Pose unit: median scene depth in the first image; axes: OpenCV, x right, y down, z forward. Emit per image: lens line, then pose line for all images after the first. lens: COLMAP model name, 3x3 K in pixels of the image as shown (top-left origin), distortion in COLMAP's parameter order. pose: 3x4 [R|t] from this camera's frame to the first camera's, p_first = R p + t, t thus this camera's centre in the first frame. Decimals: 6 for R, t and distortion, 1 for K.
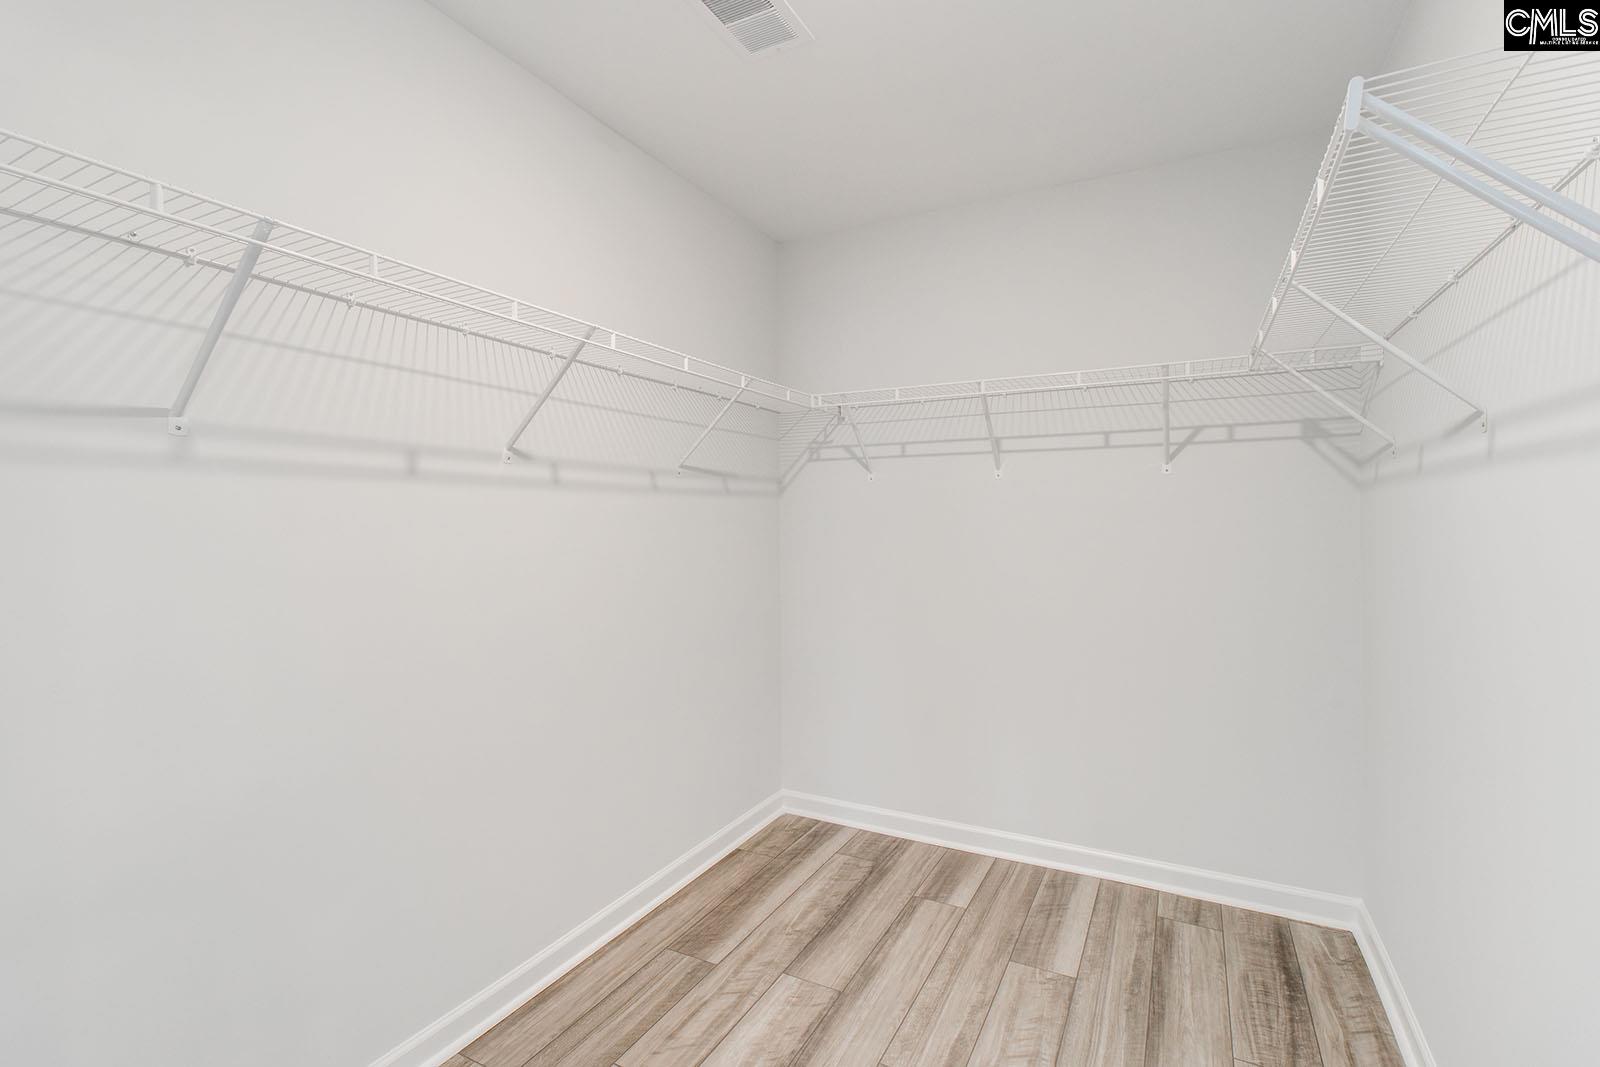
lens RADIAL K [[742.9, 0, 800.0], [0, 742.9, 533.5], [0, 0, 1]] dist [0.001960, 0.000519]
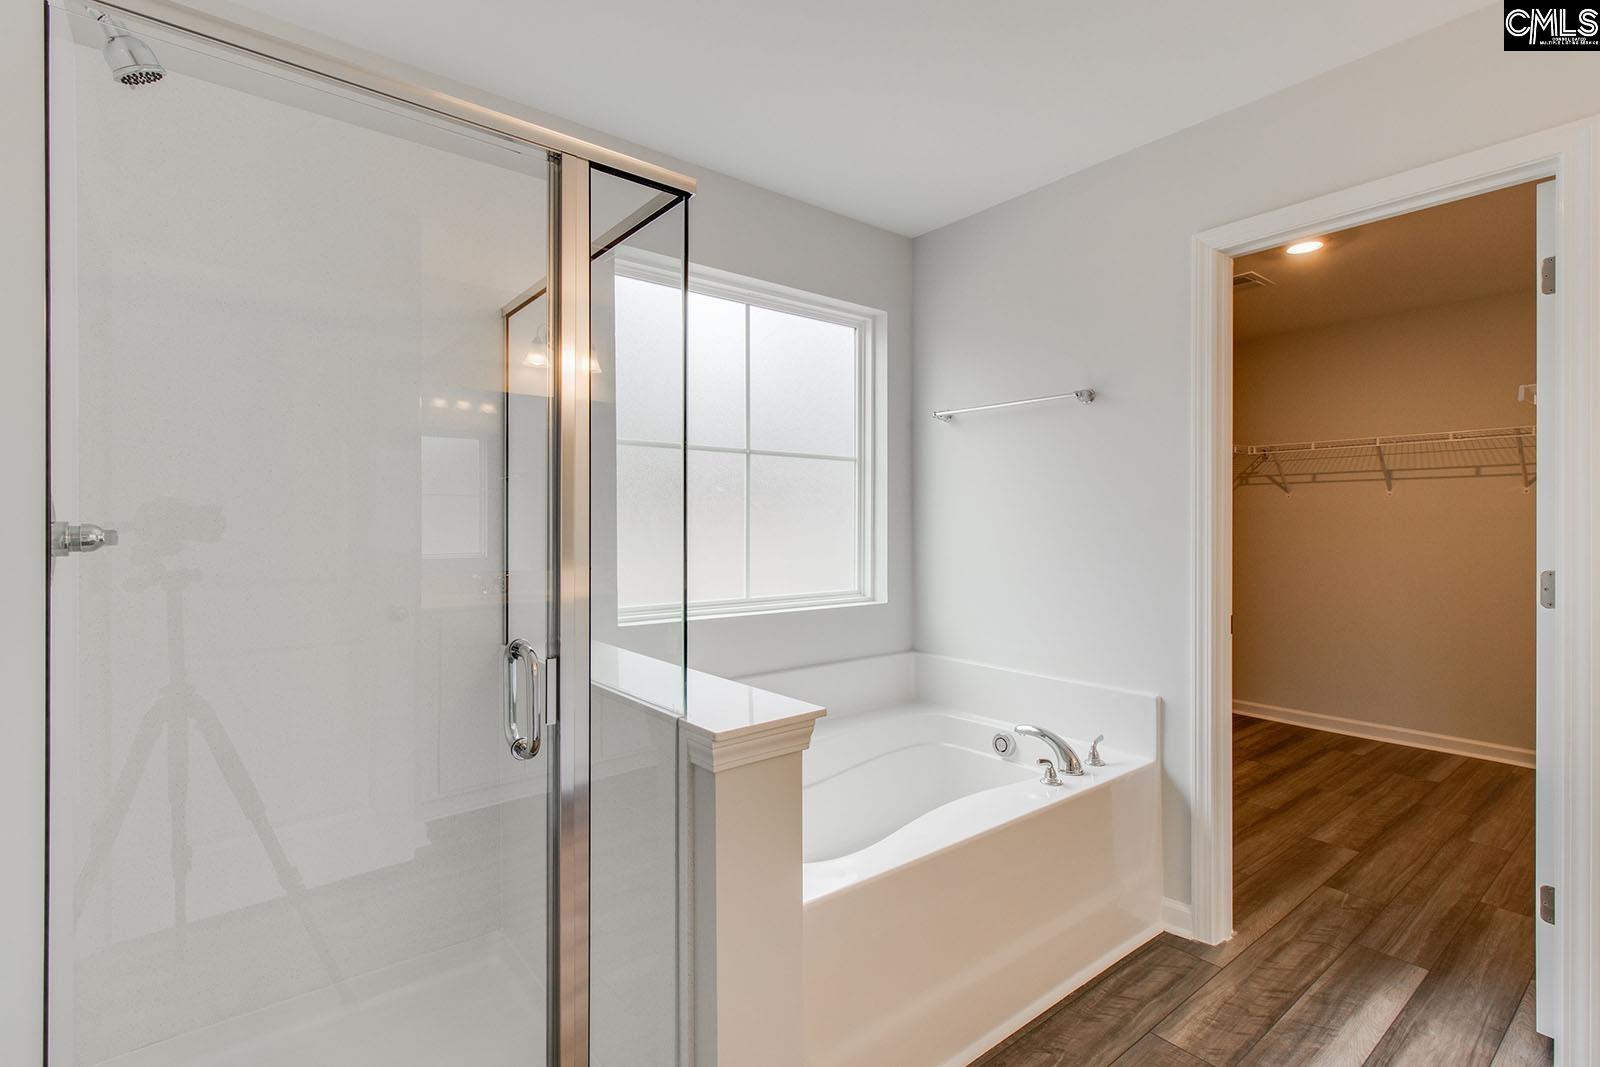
lens RADIAL K [[742.9, 0, 800.0], [0, 742.9, 533.5], [0, 0, 1]] dist [0.001960, 0.000519]
pose [[0.914791, 0.007334, -0.403861, -0.228916], [-0.007428, 0.999972, 0.001333, 0.009913], [0.403859, 0.001780, 0.914820, -0.908338]]
